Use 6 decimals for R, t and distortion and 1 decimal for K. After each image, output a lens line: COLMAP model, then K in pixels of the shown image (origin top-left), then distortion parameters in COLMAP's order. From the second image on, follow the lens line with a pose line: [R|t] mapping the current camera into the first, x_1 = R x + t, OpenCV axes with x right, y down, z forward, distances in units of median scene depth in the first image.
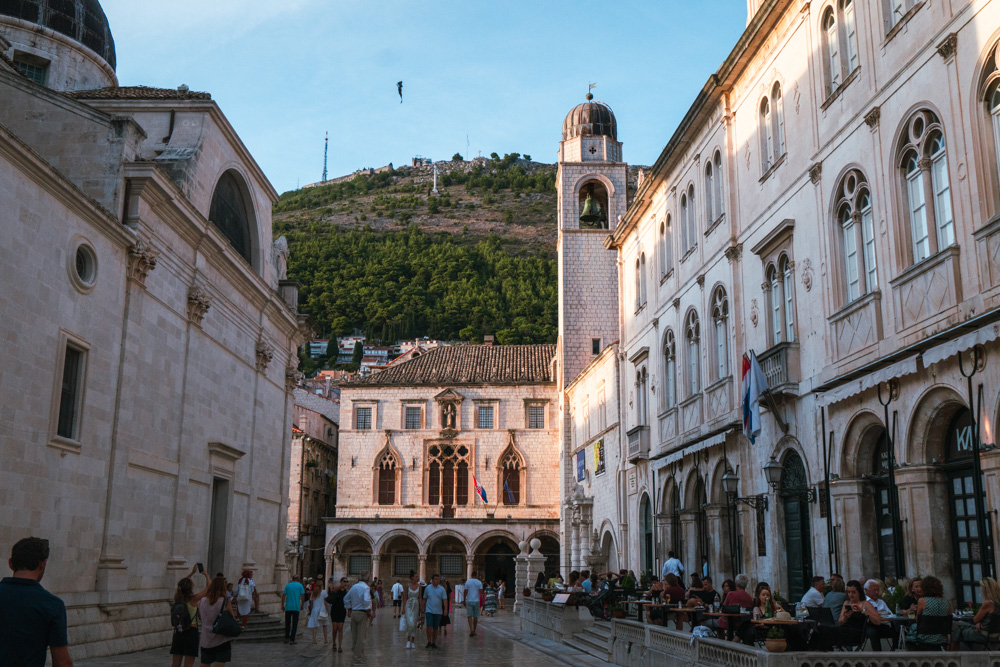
lens RADIAL K [[1035.7, 0, 500.0], [0, 1035.7, 333.5], [0, 0, 1]] dist [-0.016592, -0.002717]
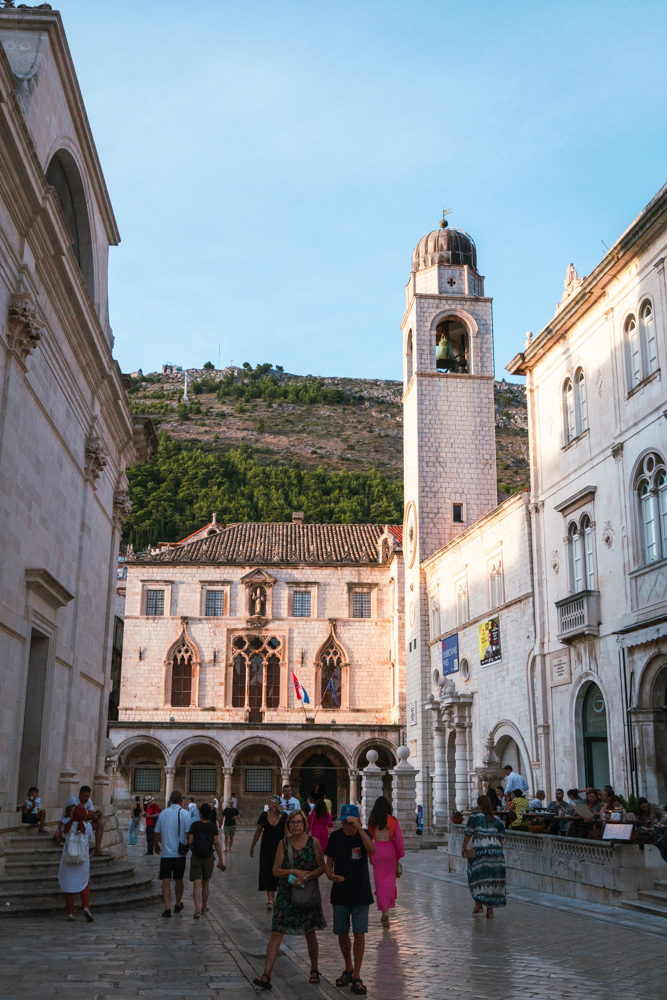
lens RADIAL K [[1035.7, 0, 333.5], [0, 1035.7, 500.0], [0, 0, 1]] dist [-0.016592, -0.002717]
pose [[0.995857, 0.028246, 0.086434, -0.064827], [-0.024162, 0.998558, -0.047936, 0.037277], [-0.087663, 0.045649, 0.995104, 0.158592]]
